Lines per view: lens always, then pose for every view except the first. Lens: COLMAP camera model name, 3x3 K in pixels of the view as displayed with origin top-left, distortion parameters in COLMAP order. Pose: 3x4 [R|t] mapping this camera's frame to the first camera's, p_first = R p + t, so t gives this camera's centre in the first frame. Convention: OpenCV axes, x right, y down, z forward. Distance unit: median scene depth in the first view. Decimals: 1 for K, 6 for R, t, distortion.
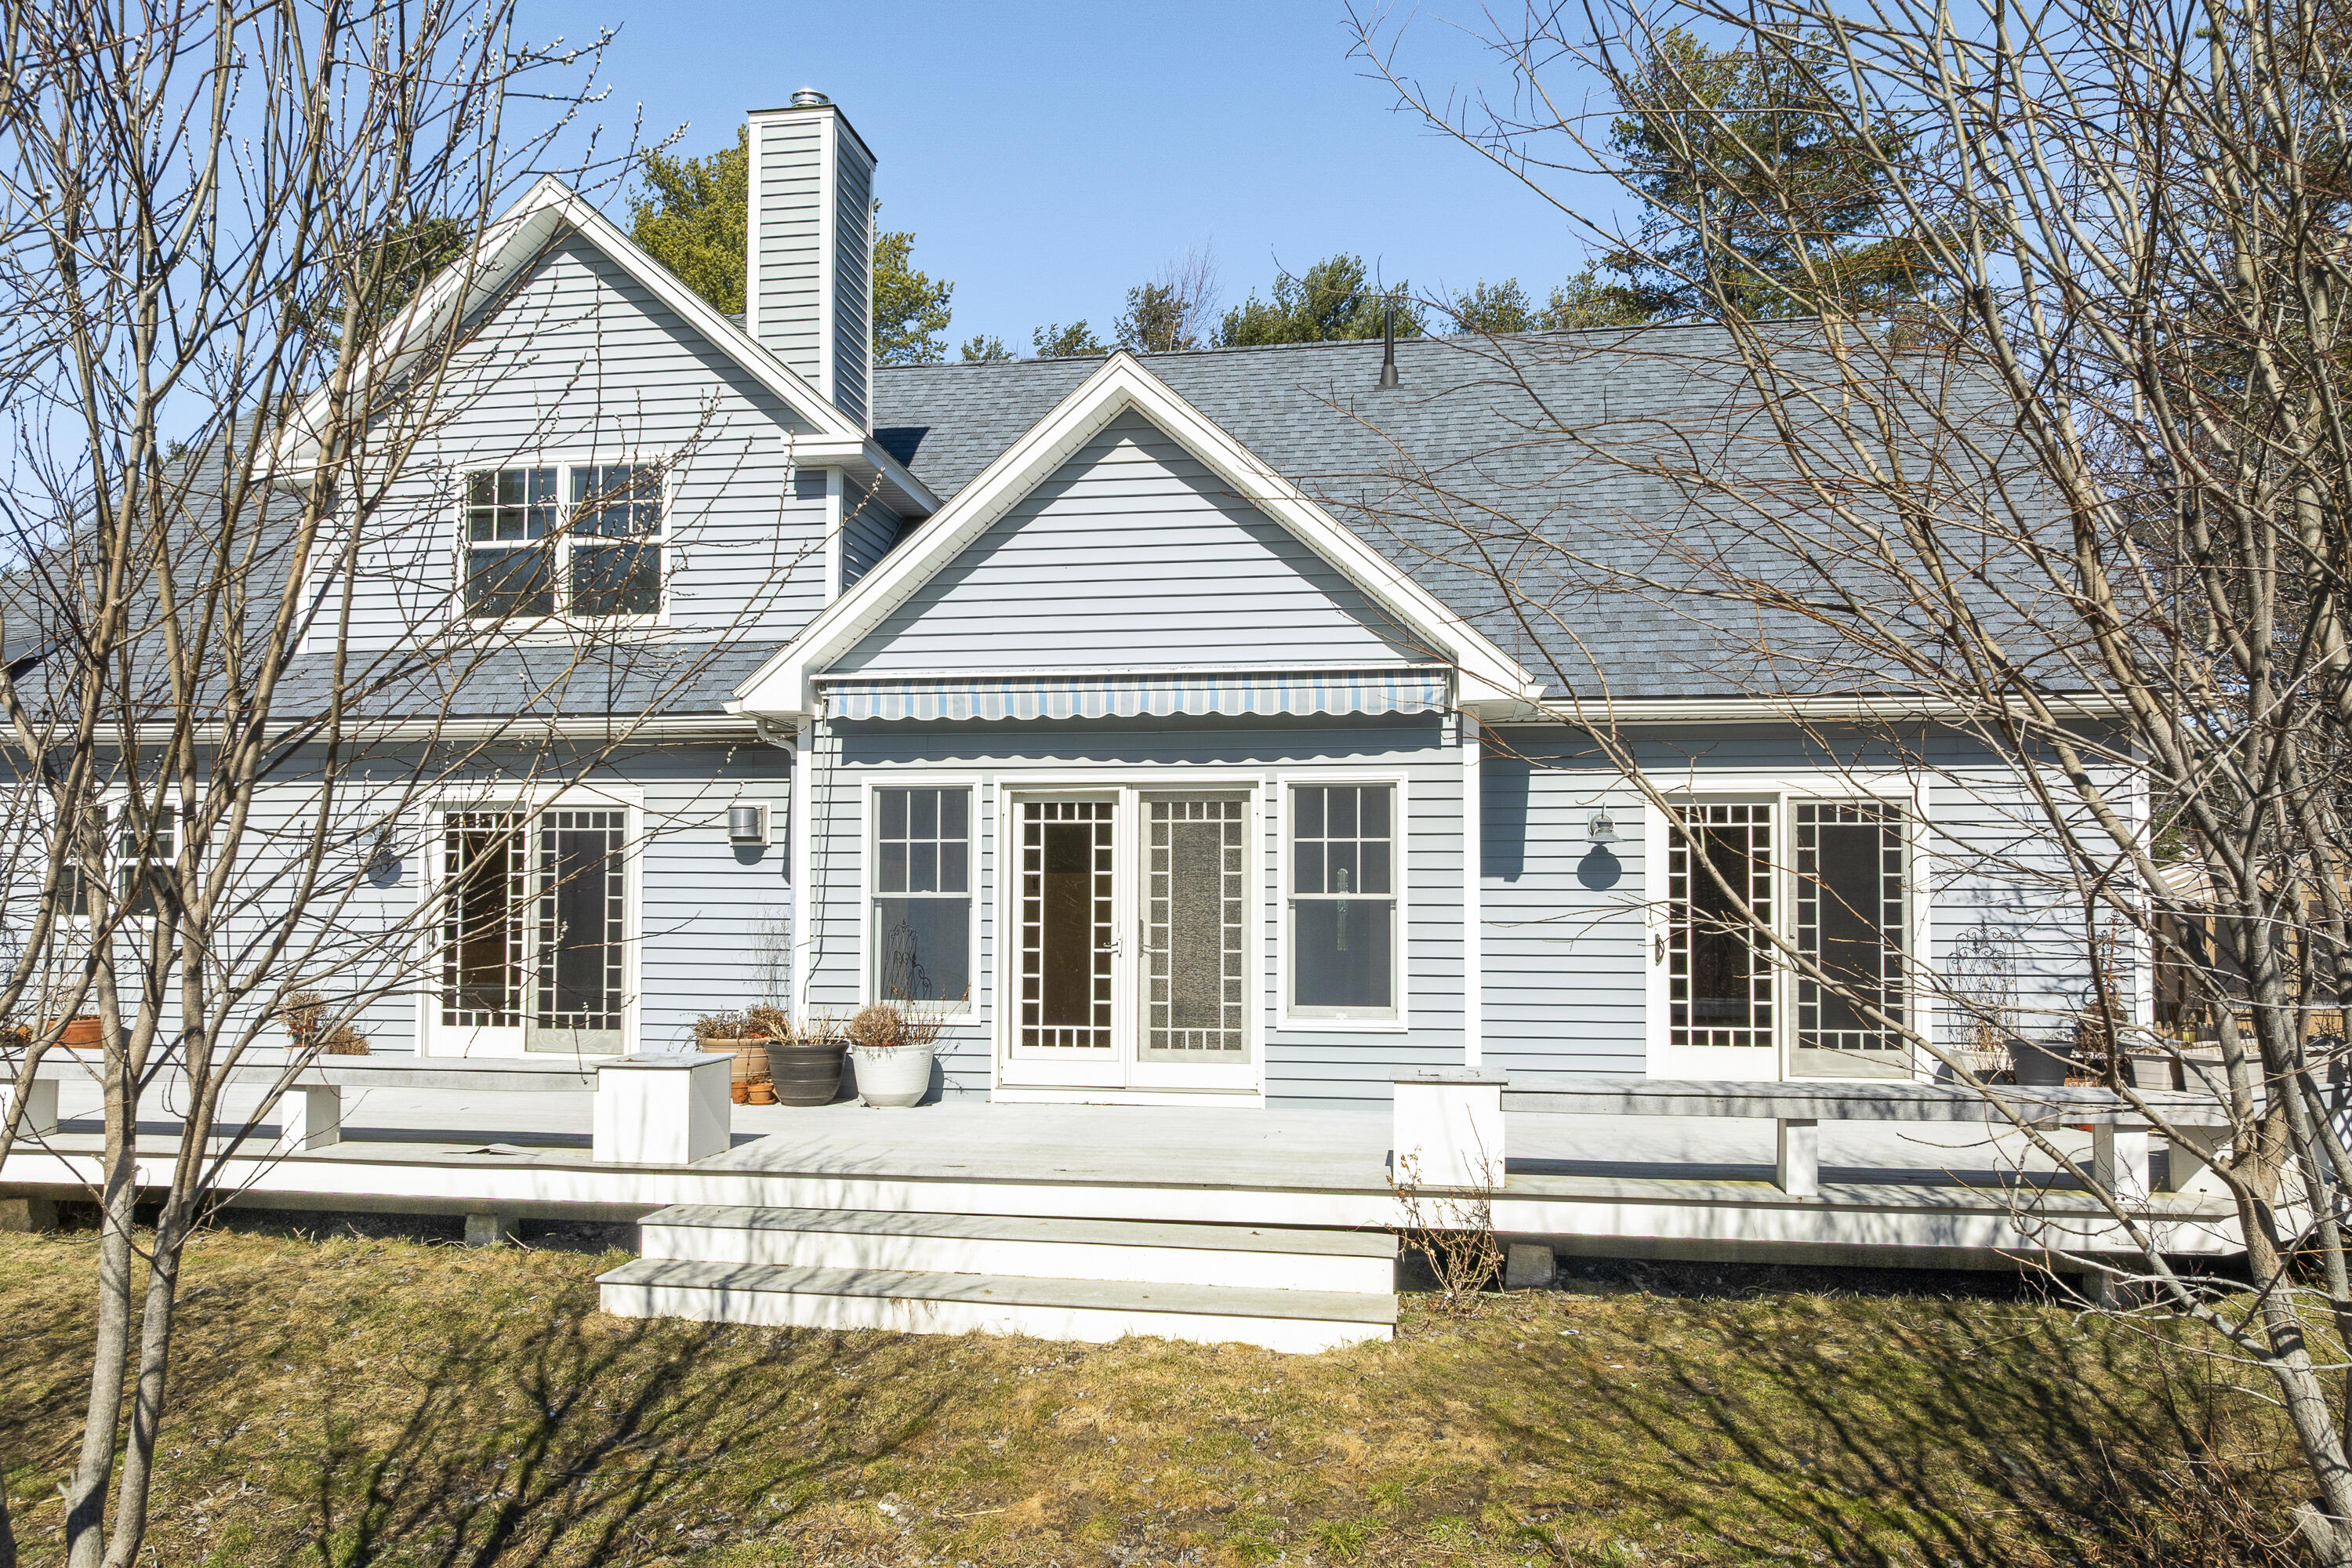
lens RADIAL K [[1618.6, 0, 1173.4], [0, 1618.6, 842.0], [0, 0, 1]] dist [0.001206, 0.000833]
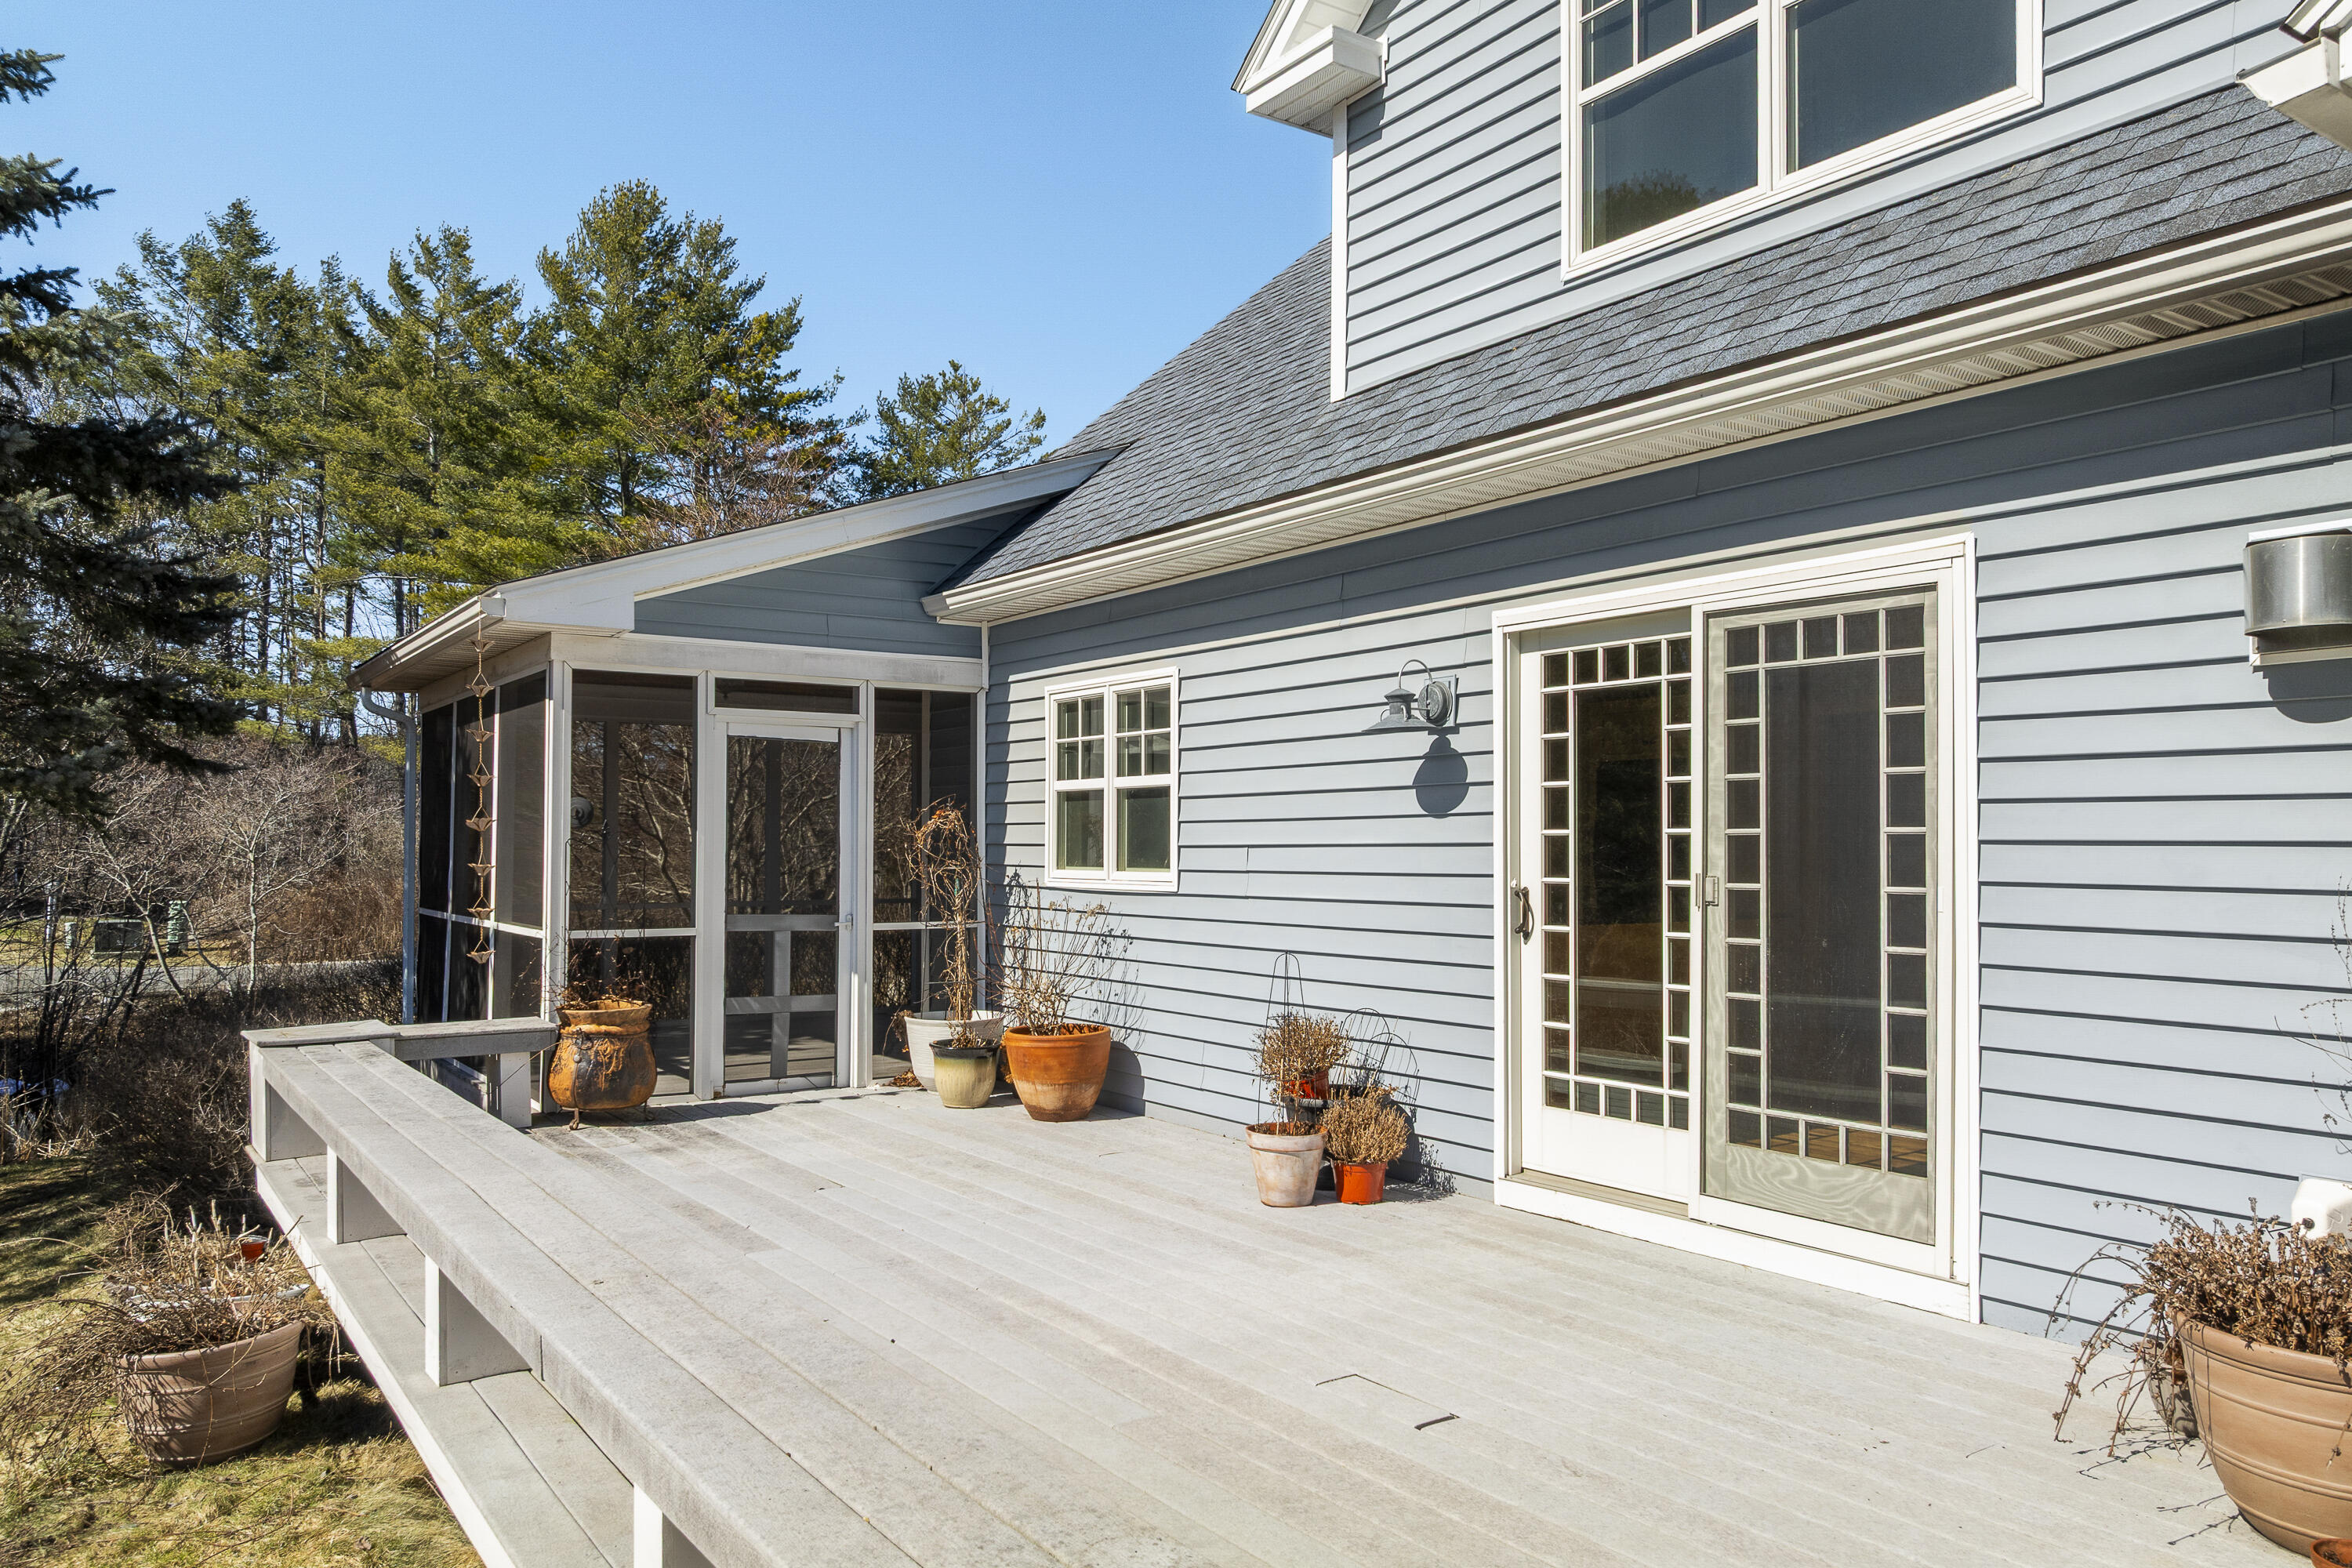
lens RADIAL K [[1625.0, 0, 1180.8], [0, 1625.0, 826.6], [0, 0, 1]] dist [0.003428, 0.000942]
pose [[0.690493, -0.012254, -0.723236, -0.210688], [0.031444, 0.999420, 0.013087, 0.026374], [0.722656, -0.031778, 0.690477, 0.695042]]
